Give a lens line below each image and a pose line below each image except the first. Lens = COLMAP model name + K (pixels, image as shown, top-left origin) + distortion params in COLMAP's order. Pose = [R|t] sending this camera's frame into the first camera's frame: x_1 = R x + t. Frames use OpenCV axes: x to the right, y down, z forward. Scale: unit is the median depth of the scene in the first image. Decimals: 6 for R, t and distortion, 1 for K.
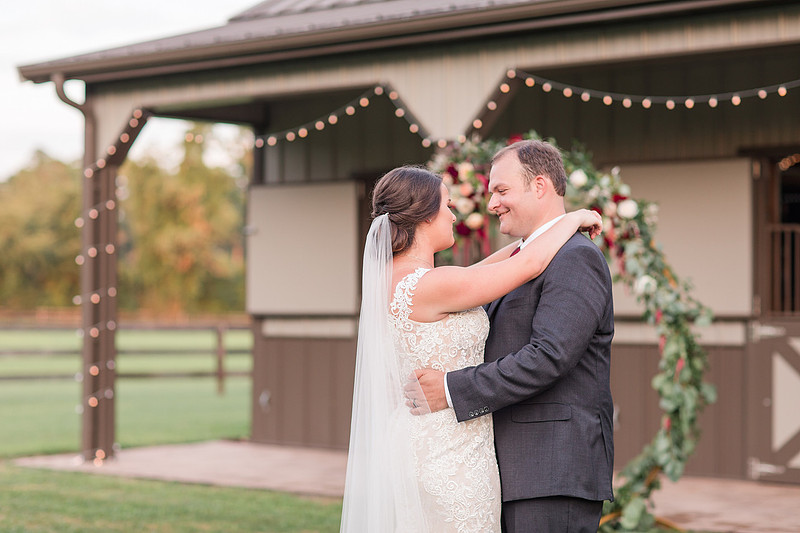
lens RADIAL K [[1908.9, 0, 401.4], [0, 1908.9, 266.3], [0, 0, 1]] dist [0.006685, 0.000000]
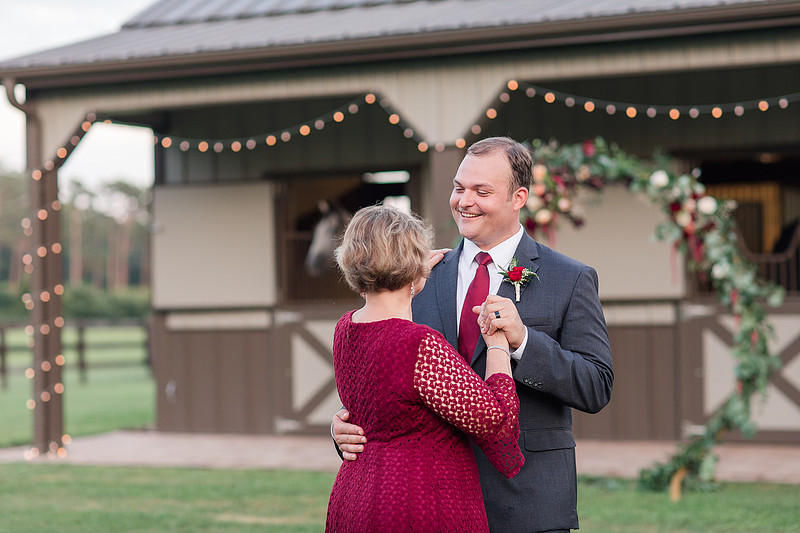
lens RADIAL K [[1908.9, 0, 400.6], [0, 1908.9, 266.9], [0, 0, 1]] dist [0.006685, 0.000000]
pose [[0.963259, -0.017407, 0.268008, -0.287799], [0.016691, 0.999848, 0.004950, -0.001017], [-0.268054, -0.000295, 0.963404, -0.054721]]
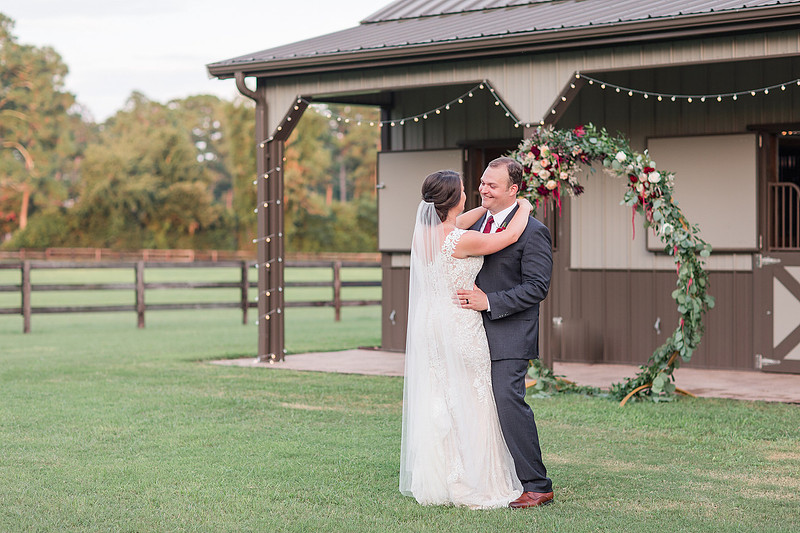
lens RADIAL K [[1908.9, 0, 397.2], [0, 1908.9, 267.0], [0, 0, 1]] dist [0.006685, 0.000000]
pose [[0.998821, -0.006928, -0.048055, -0.007273], [0.008516, 0.999421, 0.032927, -0.008428], [0.047799, -0.033298, 0.998302, -0.372764]]
